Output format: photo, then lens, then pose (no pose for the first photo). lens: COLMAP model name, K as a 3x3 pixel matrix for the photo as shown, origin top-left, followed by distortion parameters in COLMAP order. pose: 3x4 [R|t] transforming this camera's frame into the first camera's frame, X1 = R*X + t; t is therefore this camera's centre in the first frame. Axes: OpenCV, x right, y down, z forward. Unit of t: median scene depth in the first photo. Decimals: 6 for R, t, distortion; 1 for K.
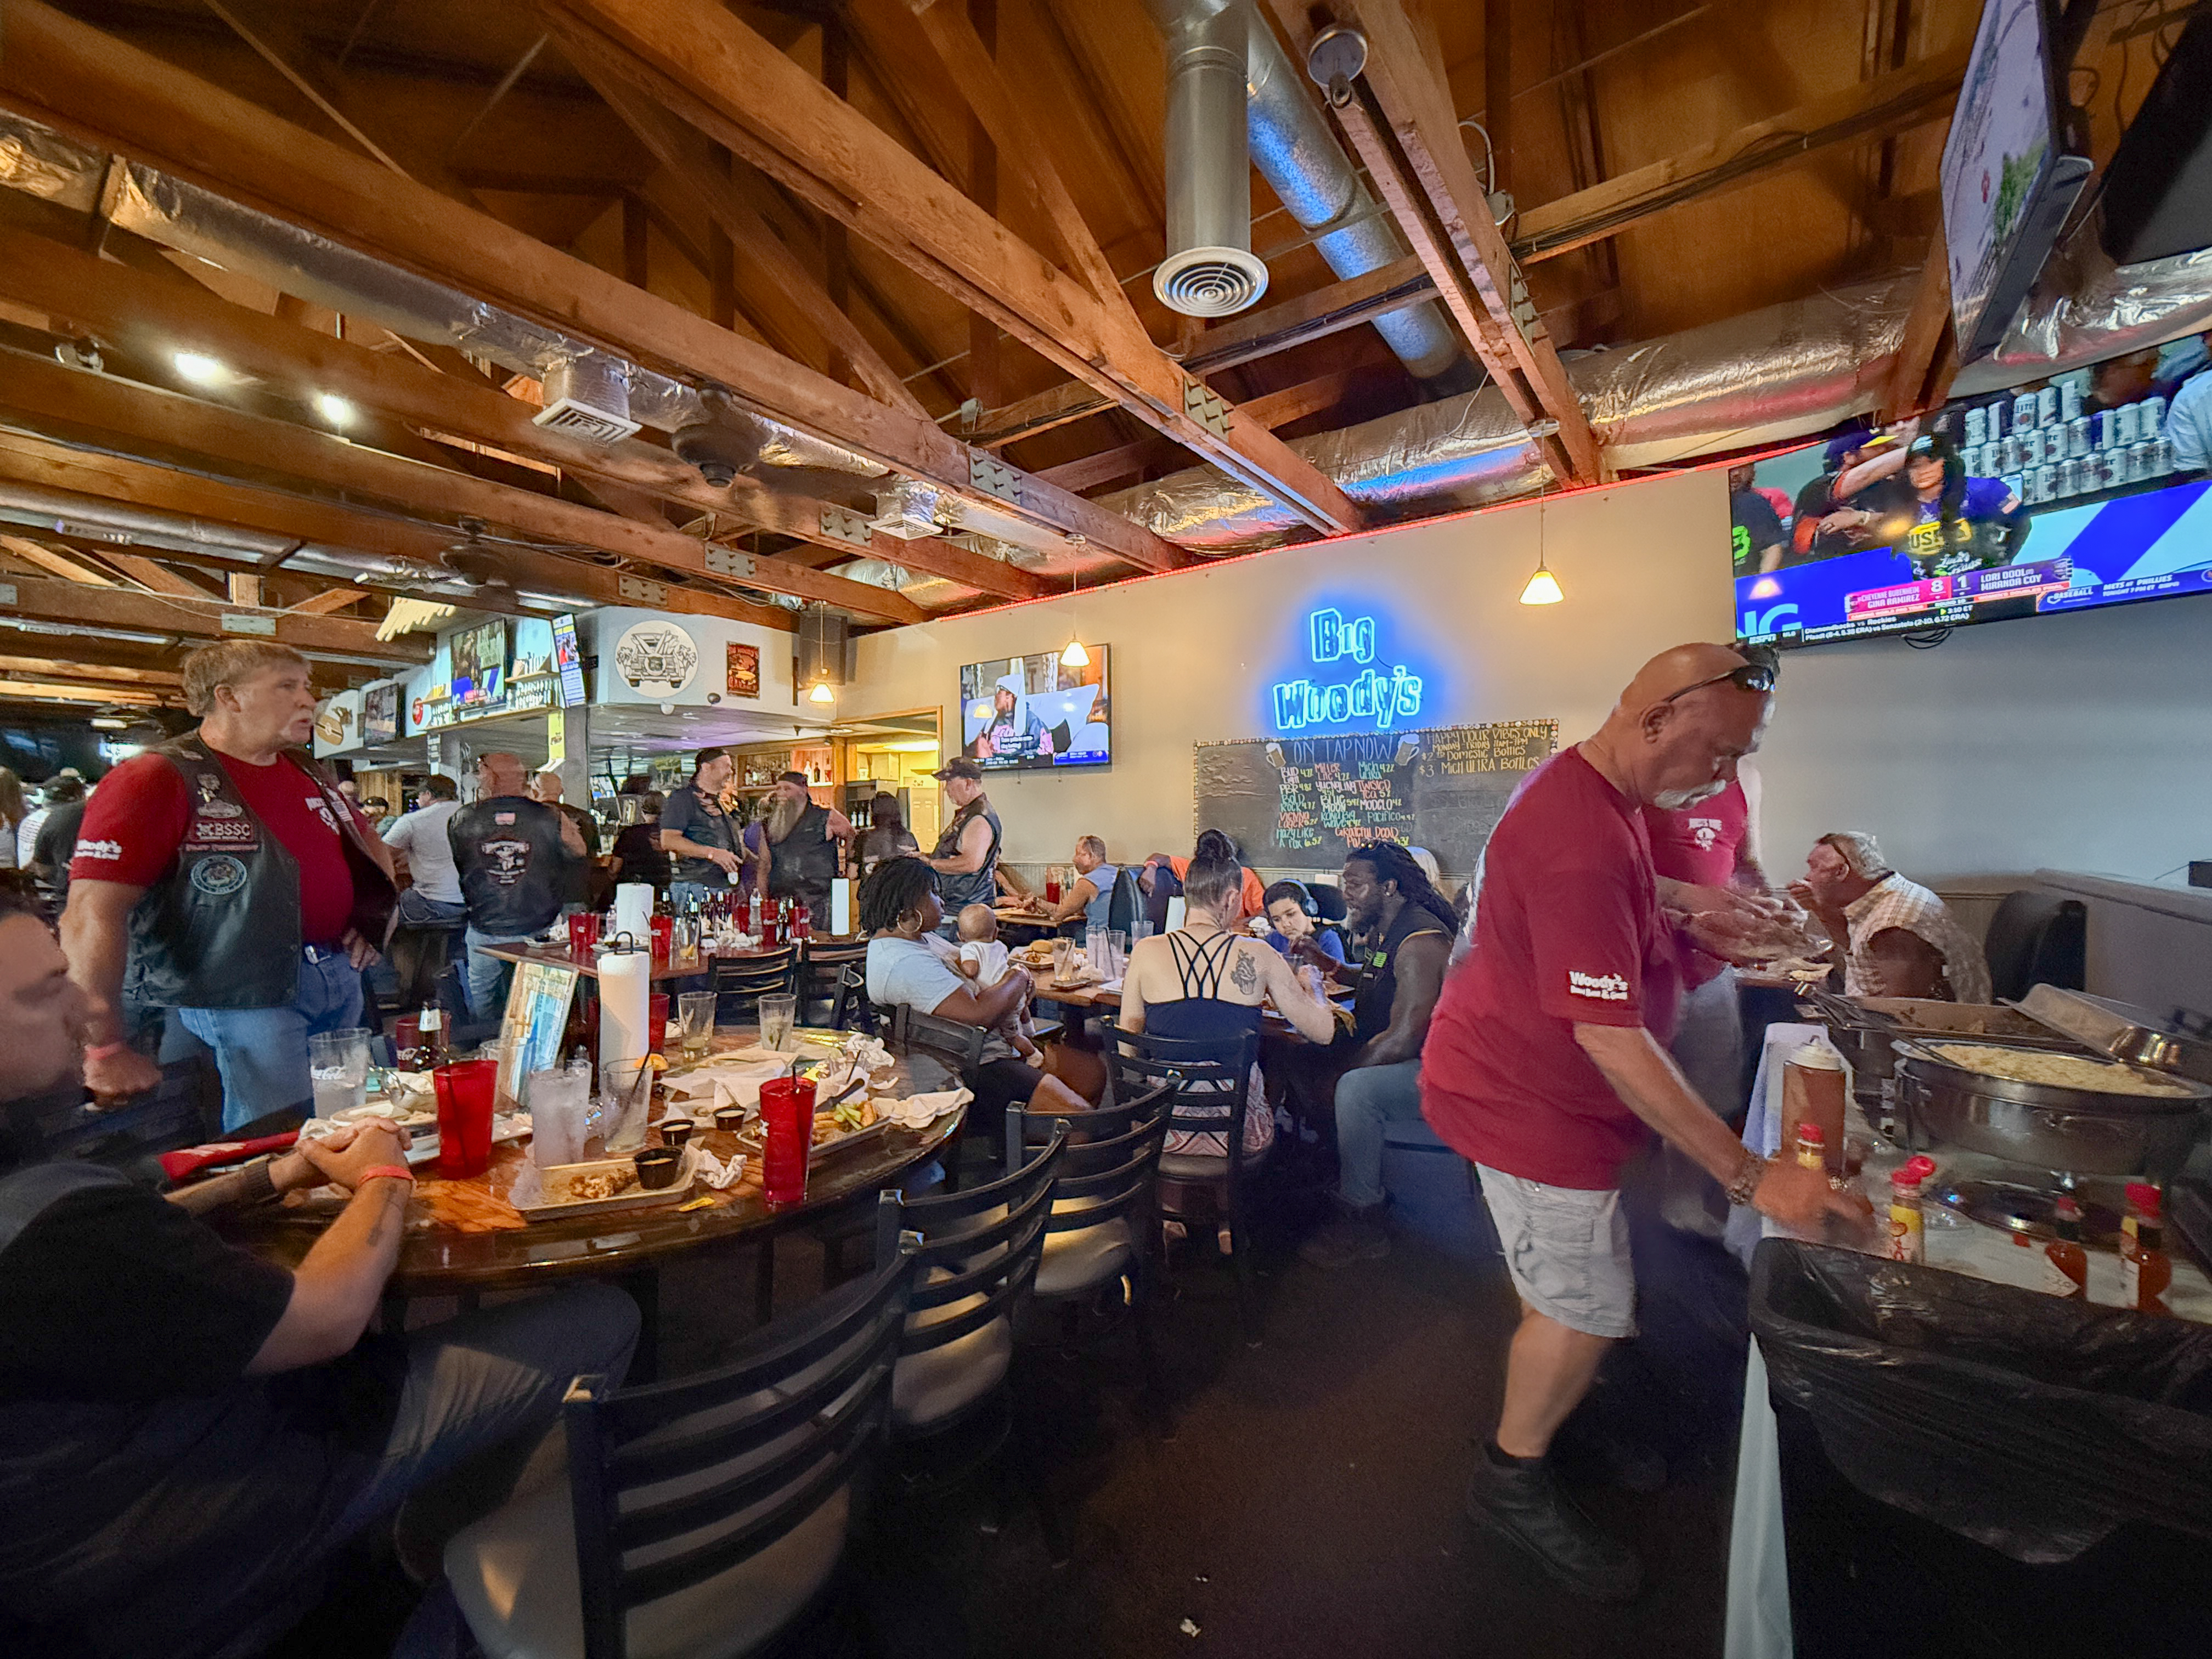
lens RADIAL K [[876.5, 0, 1106.0], [0, 876.5, 829.5], [0, 0, 1]] dist [0.004352, 0.000343]
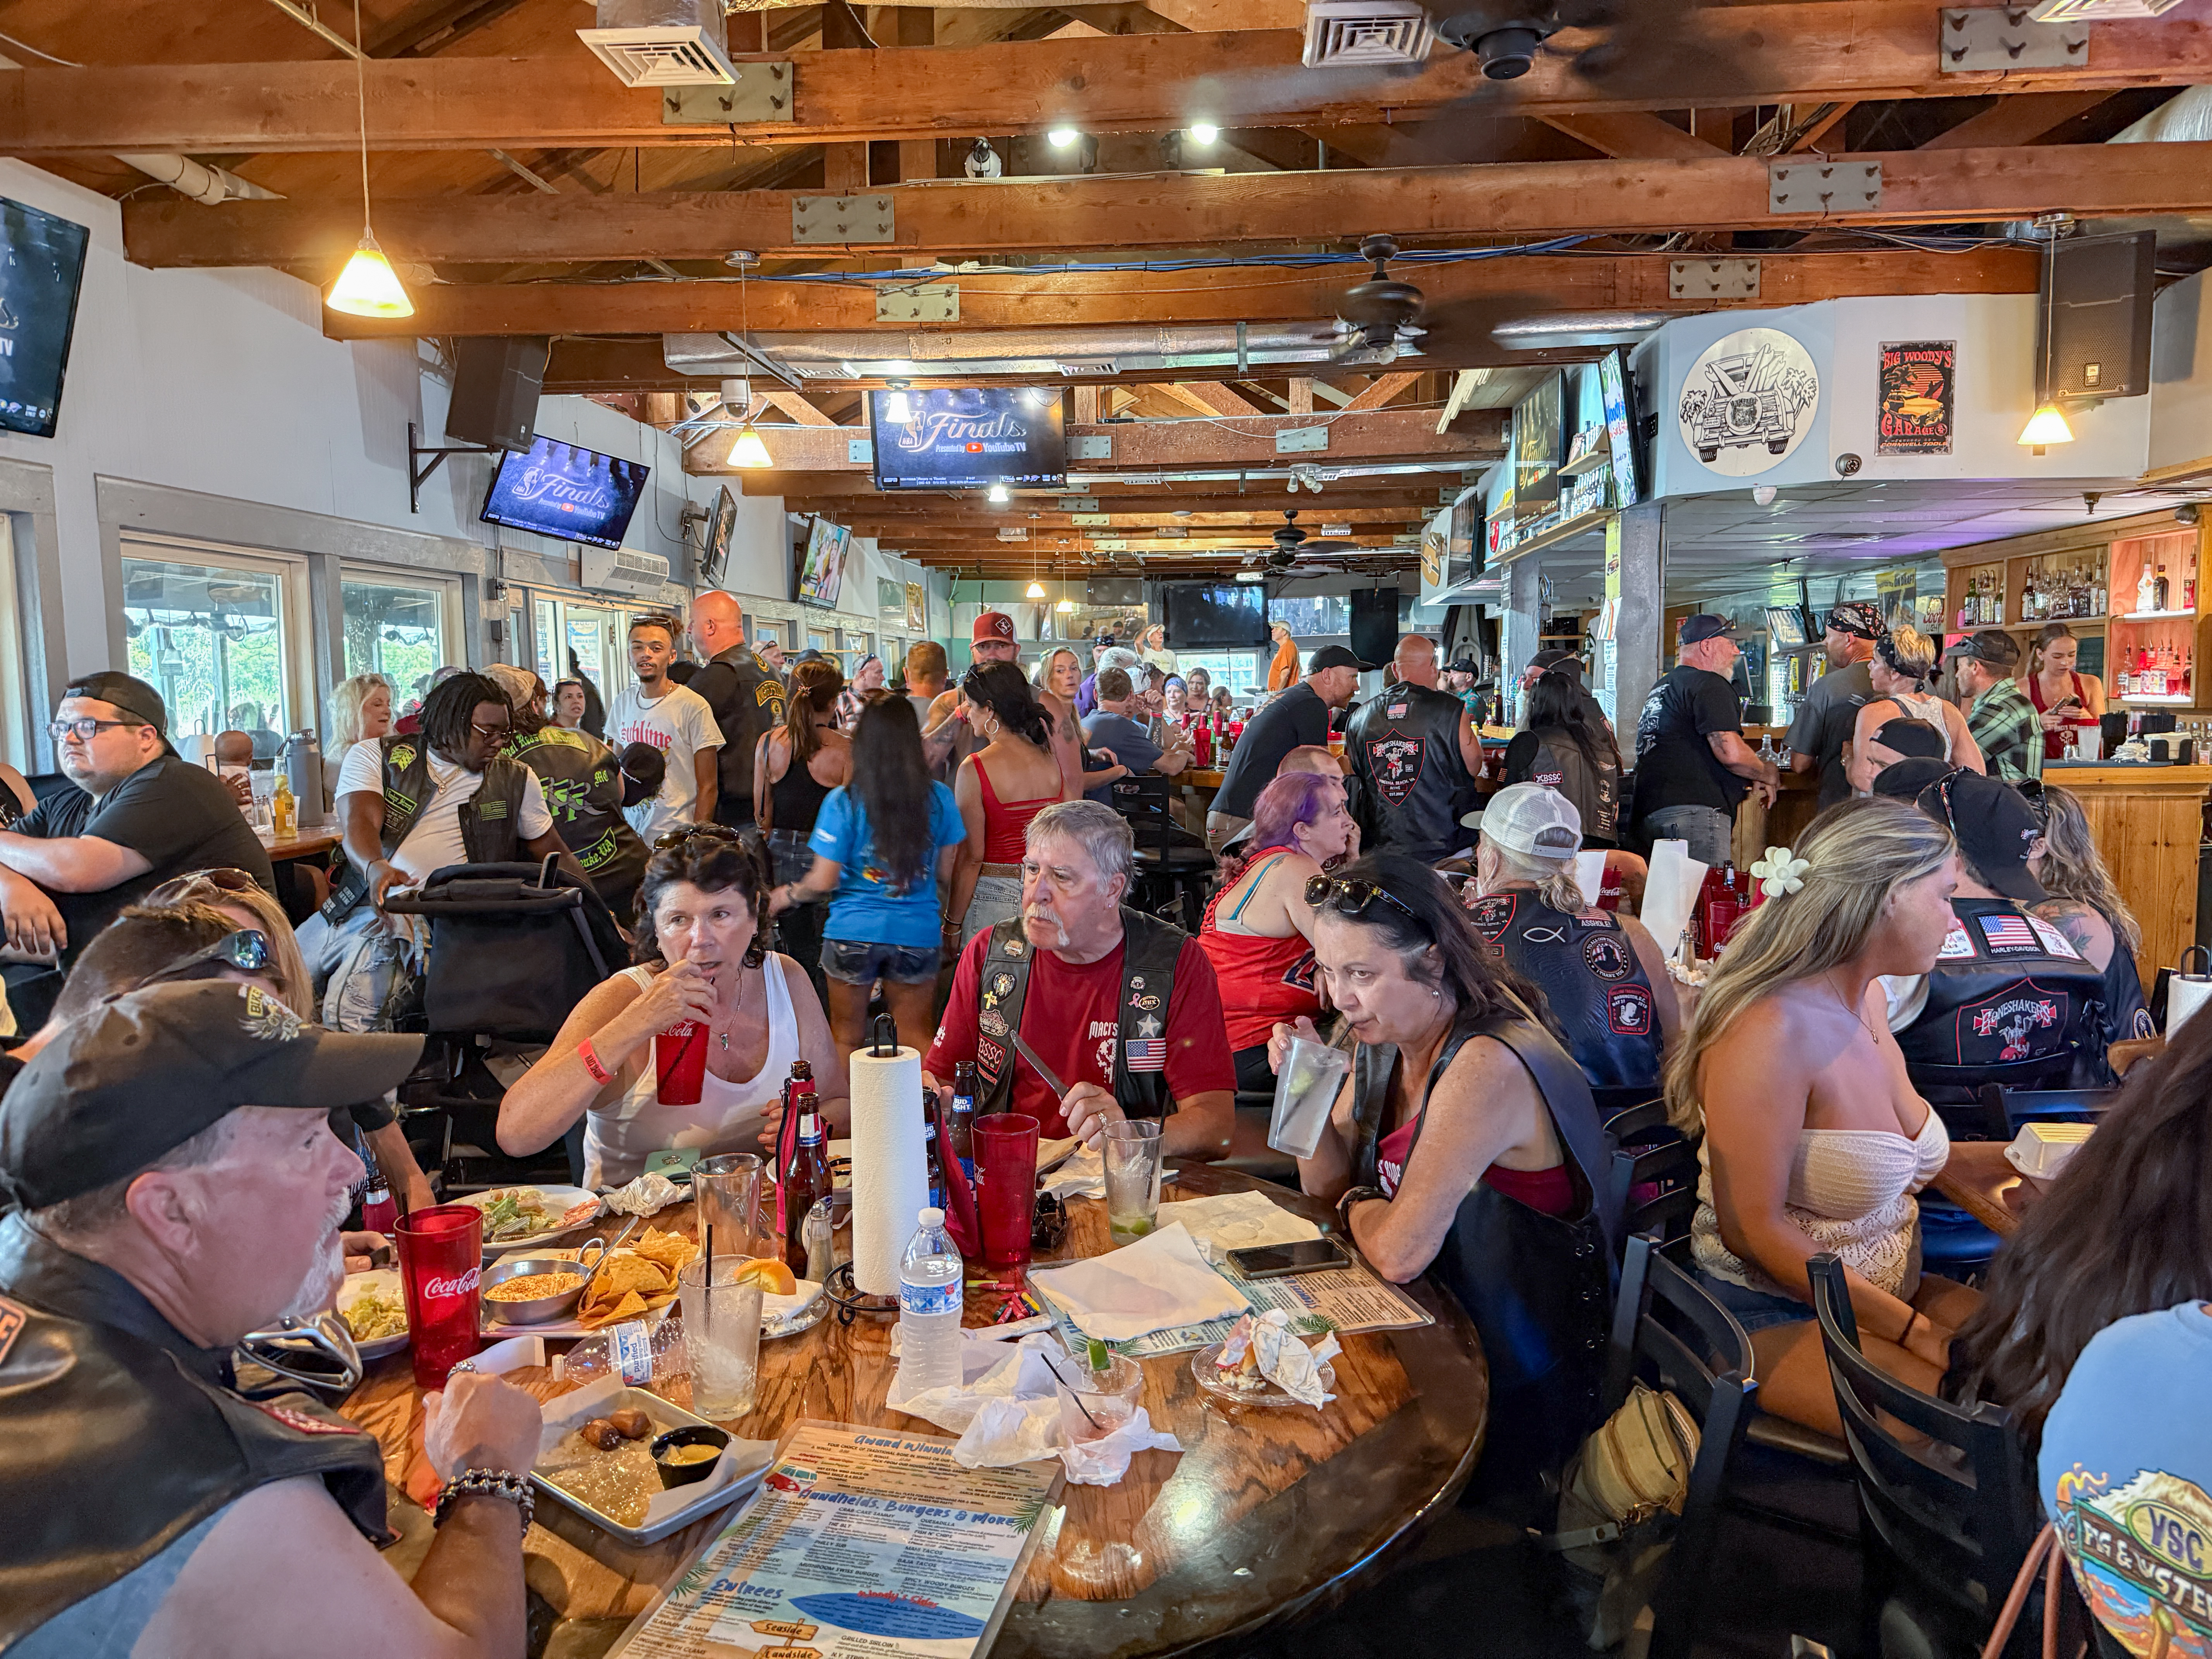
lens RADIAL K [[1547.3, 0, 1088.8], [0, 1547.3, 797.0], [0, 0, 1]] dist [0.058489, -0.074716]
pose [[0.535710, 0.054910, -0.842615, 0.090828], [0.003652, 0.997723, 0.067340, -0.021848], [0.844394, -0.039152, 0.534290, 0.152332]]
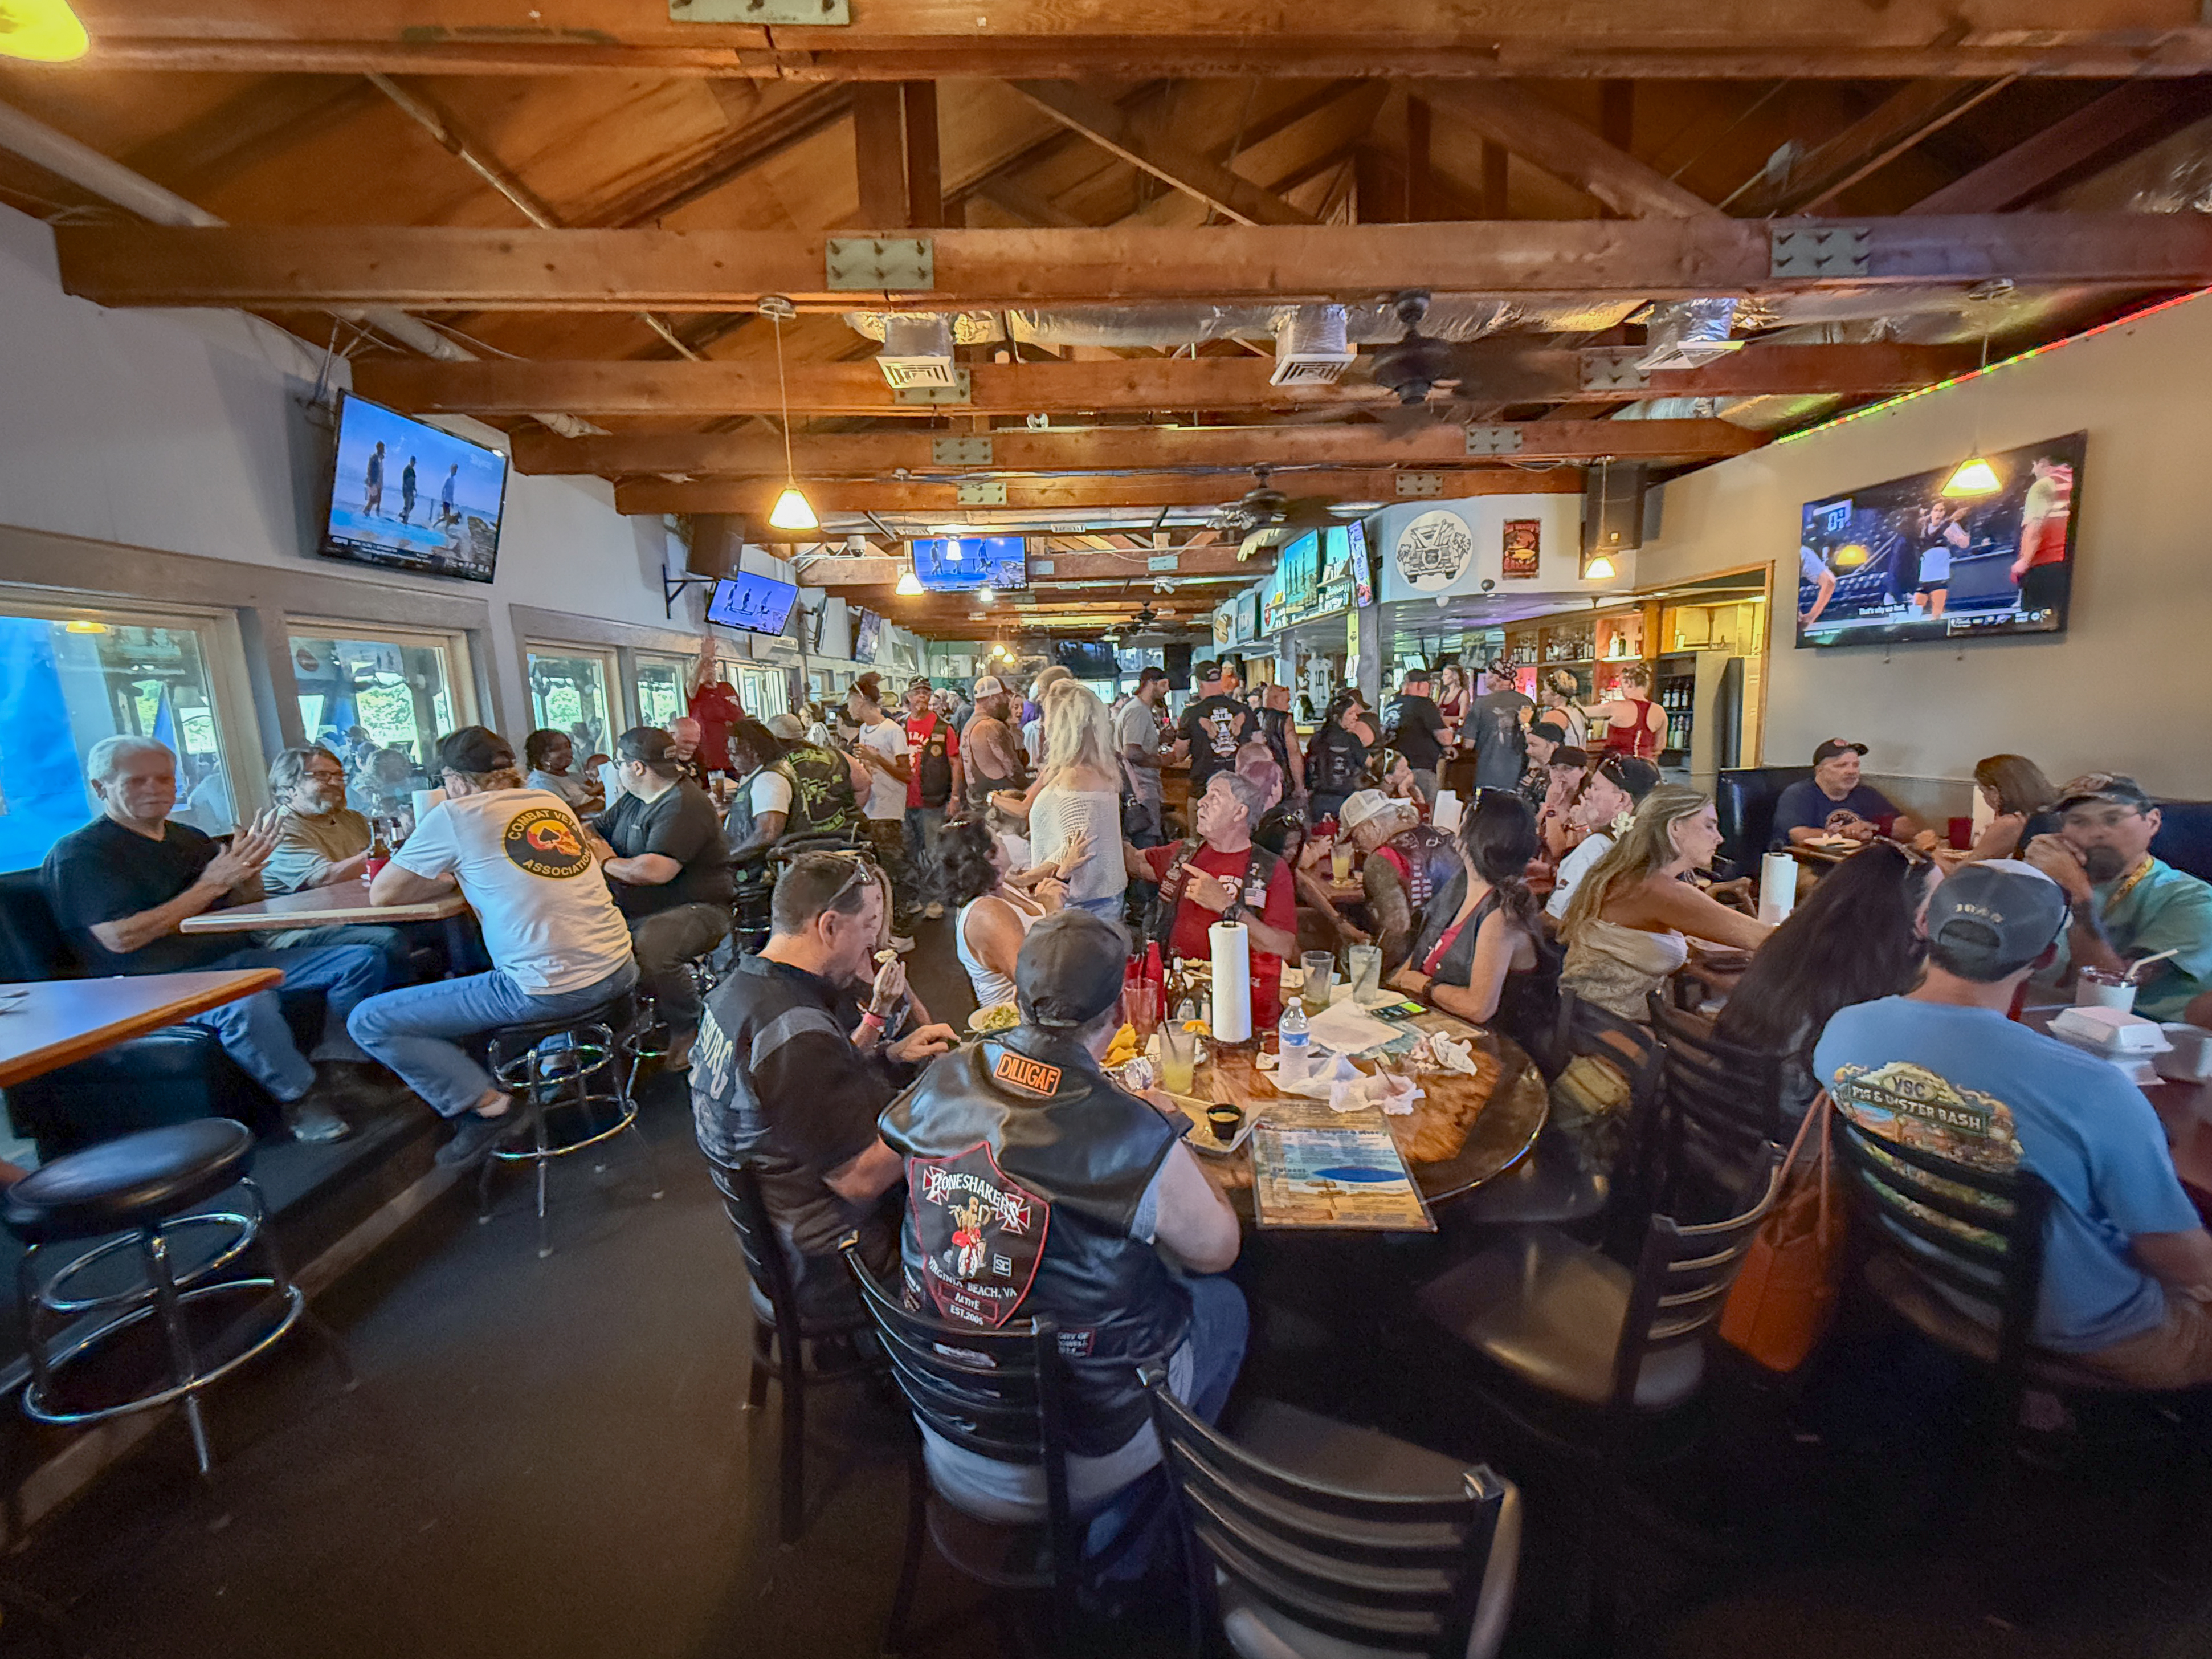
lens RADIAL K [[905.0, 0, 1112.5], [0, 905.0, 828.7], [0, 0, 1]] dist [0.001916, 0.000061]
pose [[0.644450, 0.088081, -0.759556, 0.063344], [0.030251, 0.989629, 0.140427, -0.039960], [0.764048, -0.113476, 0.635102, 0.036666]]
